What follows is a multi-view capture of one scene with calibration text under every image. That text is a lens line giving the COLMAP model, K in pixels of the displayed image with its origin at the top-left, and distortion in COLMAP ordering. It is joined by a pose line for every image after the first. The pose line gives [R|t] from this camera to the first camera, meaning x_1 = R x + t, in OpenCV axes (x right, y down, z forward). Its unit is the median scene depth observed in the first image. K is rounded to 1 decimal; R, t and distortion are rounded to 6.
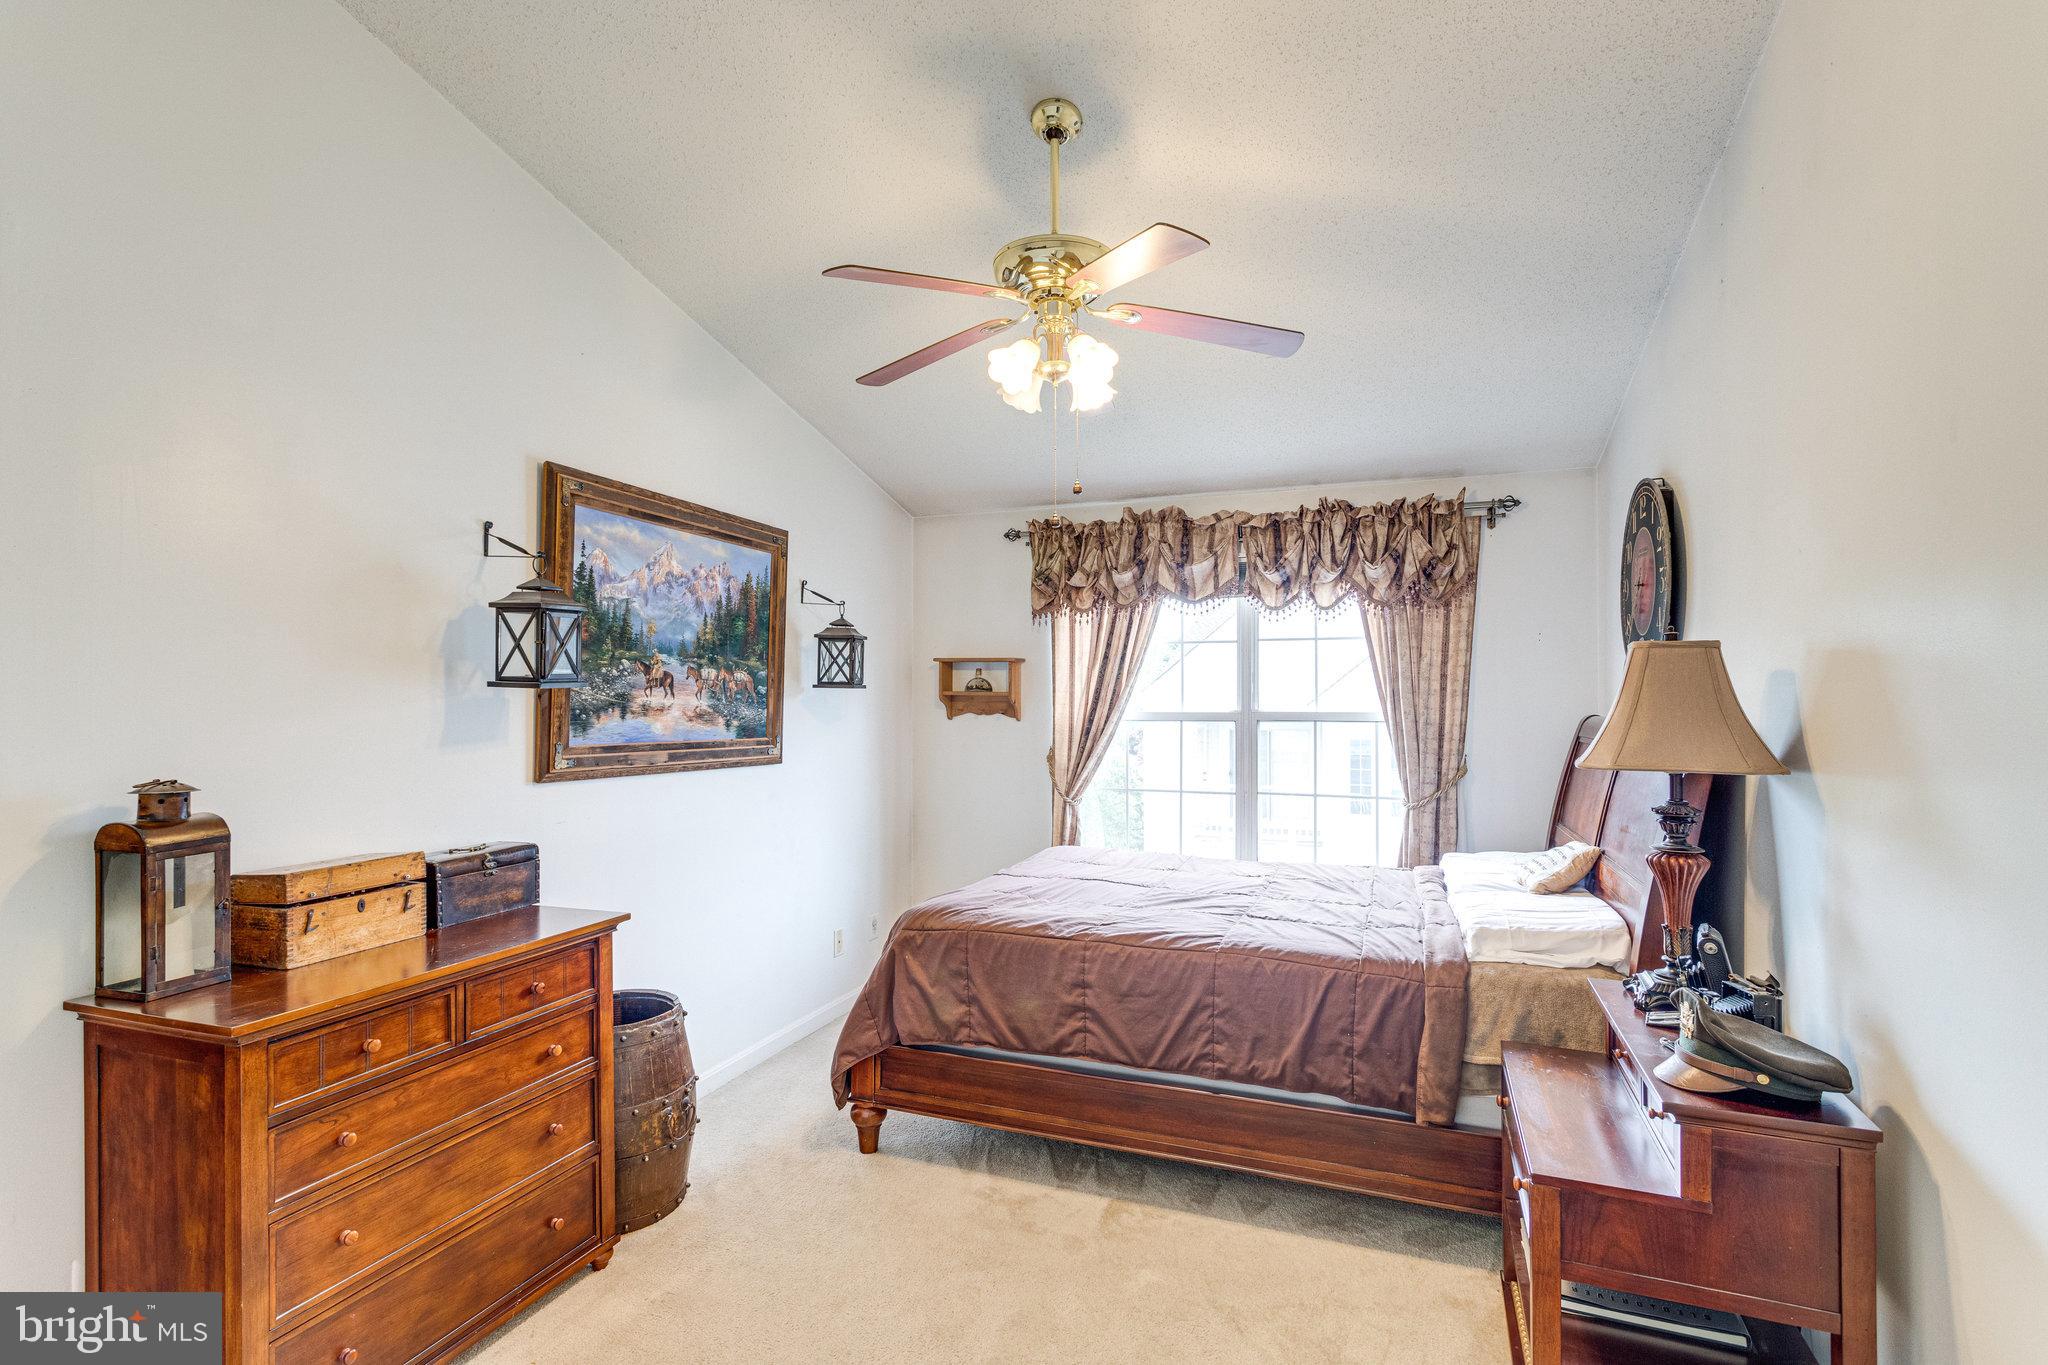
lens RADIAL K [[976.1, 0, 1033.1], [0, 976.1, 676.8], [0, 0, 1]] dist [-0.001006, 0.001331]
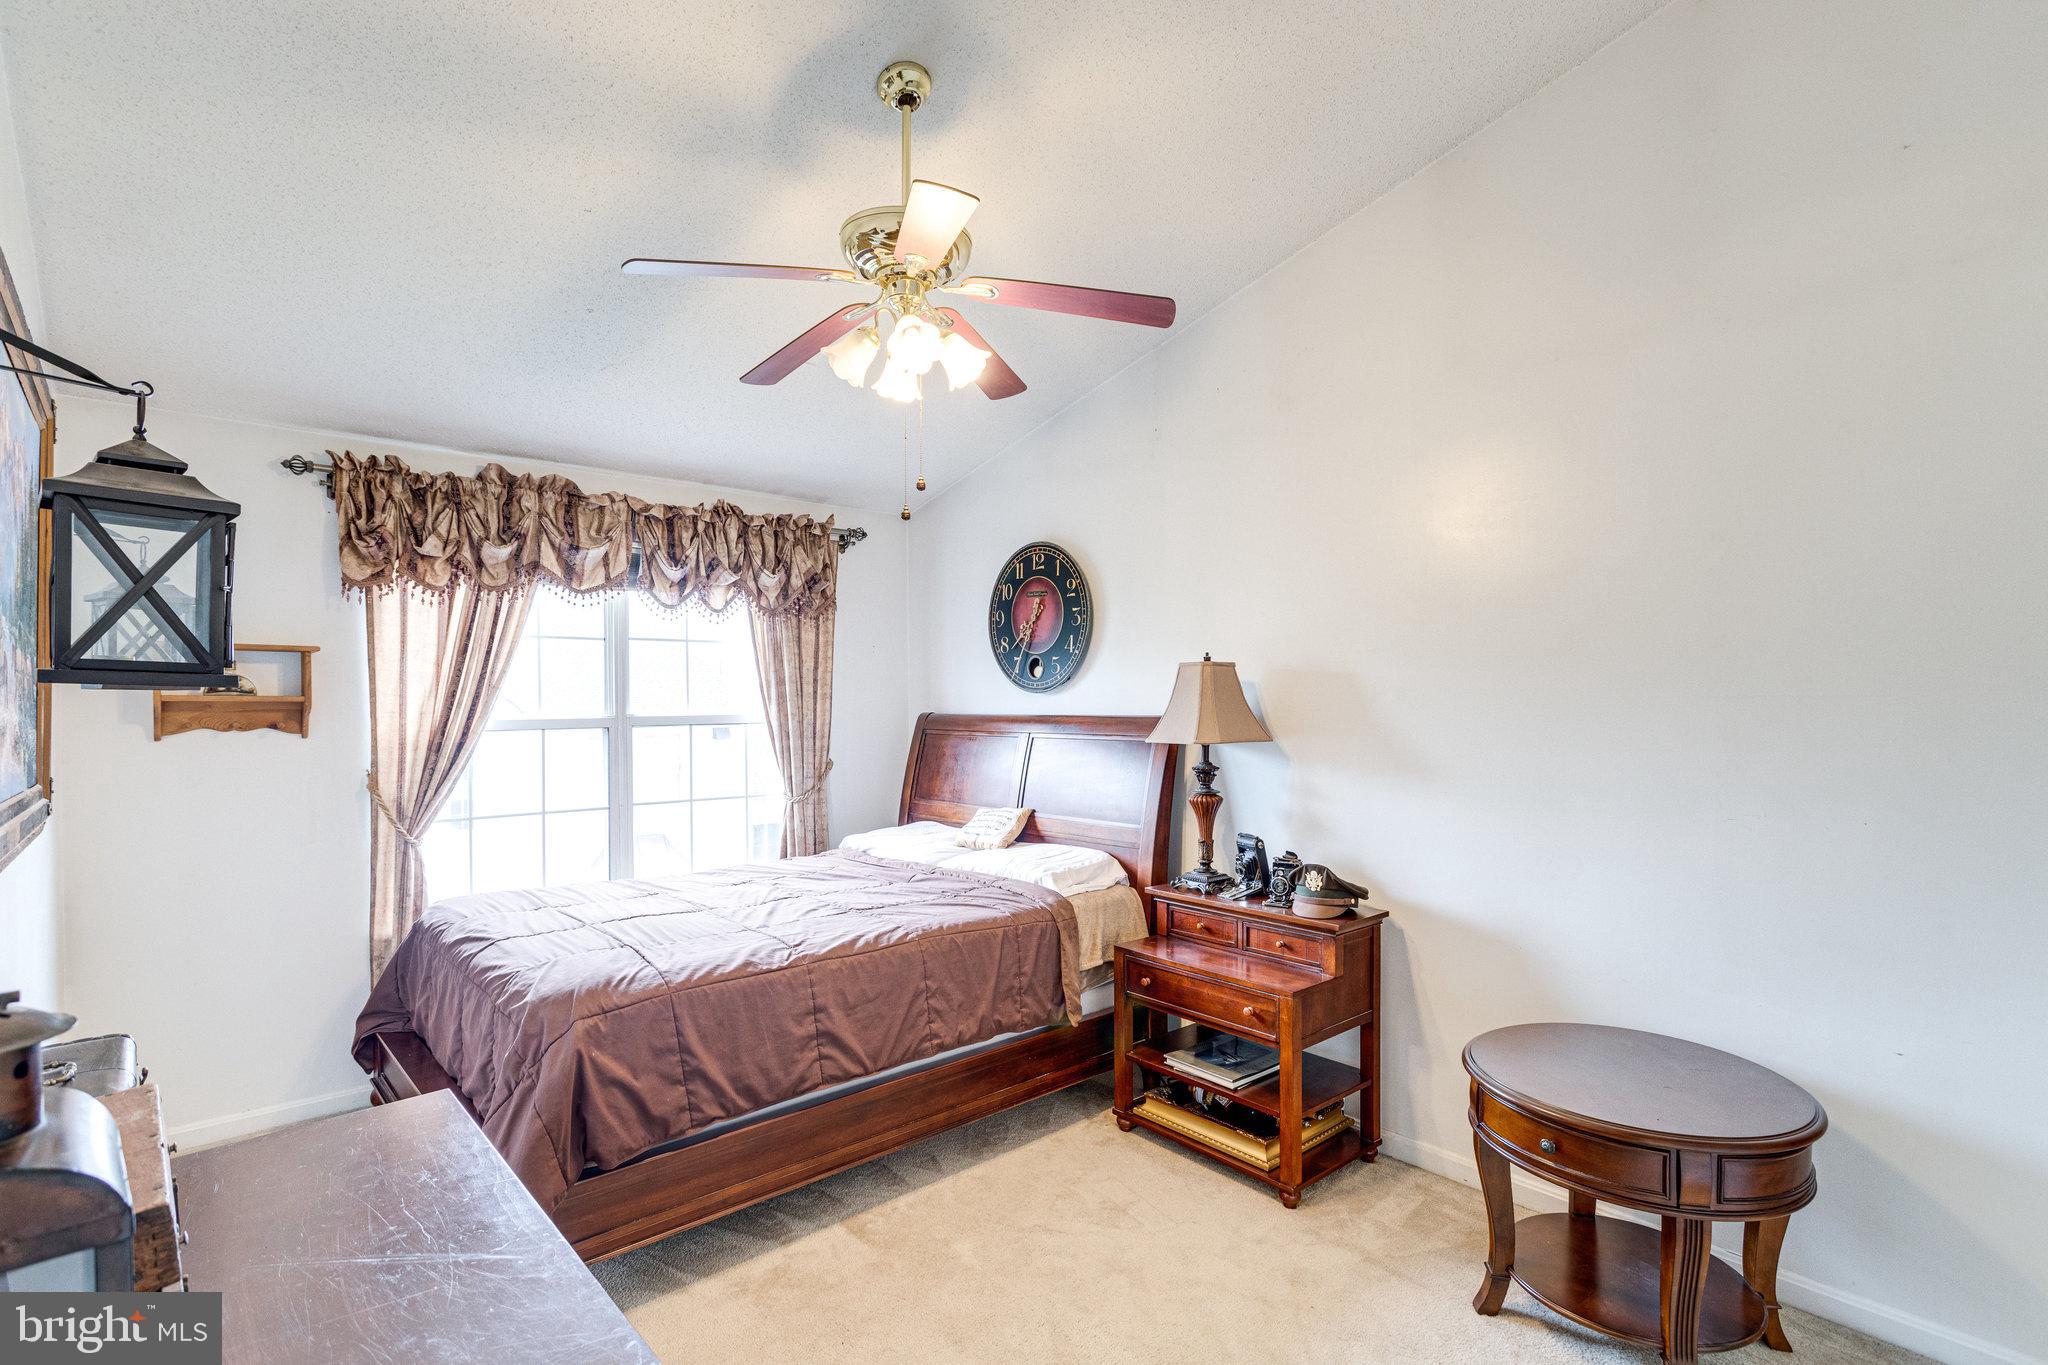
lens RADIAL K [[976.1, 0, 1035.9], [0, 976.1, 697.1], [0, 0, 1]] dist [-0.001006, 0.001331]
pose [[0.460043, -0.003901, 0.887888, -0.434569], [-0.010874, 0.999891, 0.010028, 0.004338], [-0.887830, -0.014268, 0.459951, 0.252926]]
